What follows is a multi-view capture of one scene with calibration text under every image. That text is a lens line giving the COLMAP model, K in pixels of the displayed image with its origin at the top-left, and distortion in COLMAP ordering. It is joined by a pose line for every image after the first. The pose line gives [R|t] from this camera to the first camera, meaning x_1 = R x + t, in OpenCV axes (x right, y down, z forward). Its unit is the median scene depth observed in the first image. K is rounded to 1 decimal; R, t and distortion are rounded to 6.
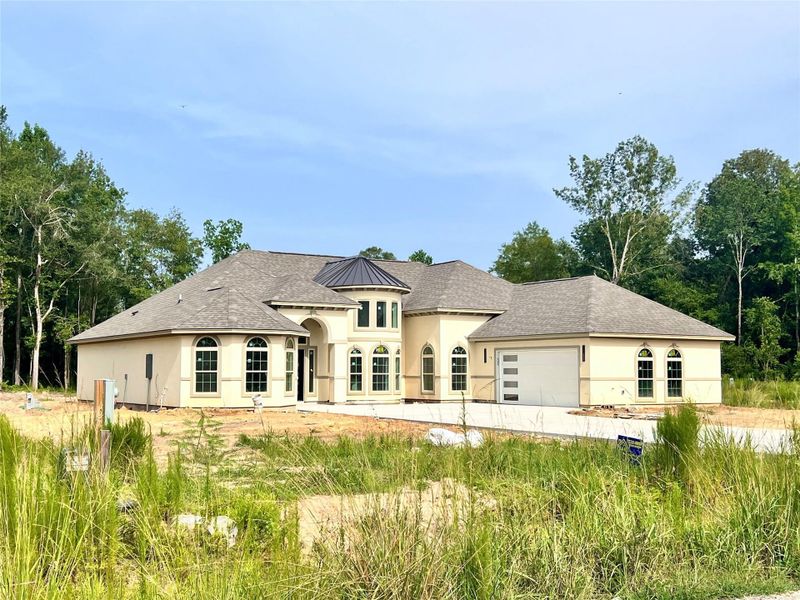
lens RADIAL K [[1041.0, 0, 309.7], [0, 1041.0, 302.6], [0, 0, 1]] dist [0.112467, 0.030458]
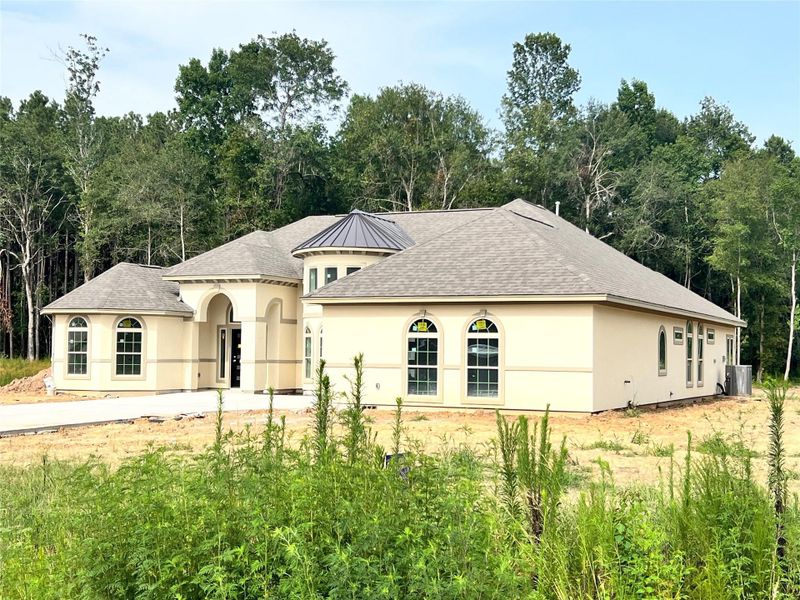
lens RADIAL K [[1084.5, 0, 332.4], [0, 1084.5, 325.0], [0, 0, 1]] dist [0.136711, 0.011105]
pose [[0.561364, -0.017446, -0.827385, 0.808045], [0.043707, 0.999007, 0.008589, 0.038275], [0.826414, -0.040984, 0.561569, 0.570922]]
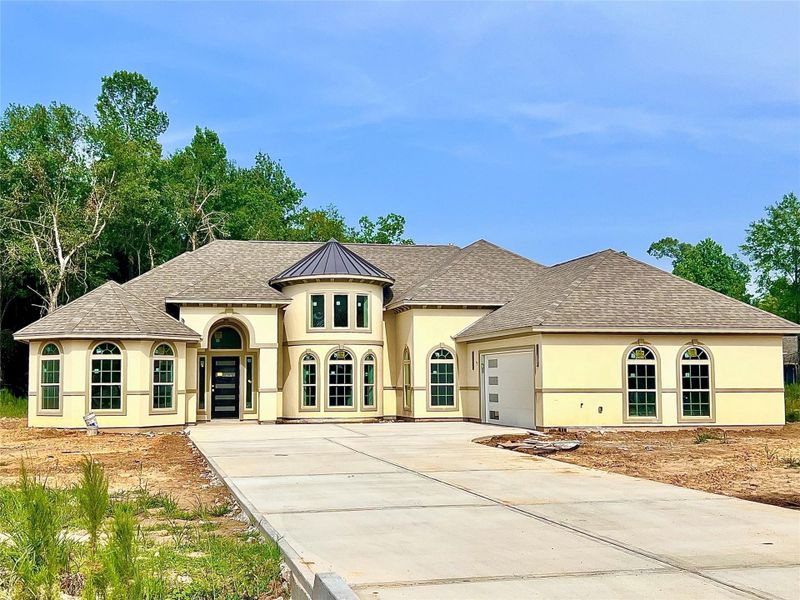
lens RADIAL K [[1041.0, 0, 309.7], [0, 1041.0, 302.6], [0, 0, 1]] dist [0.112467, 0.030458]
pose [[0.939745, -0.032767, -0.340303, 0.341782], [0.029806, 0.999459, -0.013925, 0.016428], [0.340575, 0.002943, 0.940213, 0.254150]]
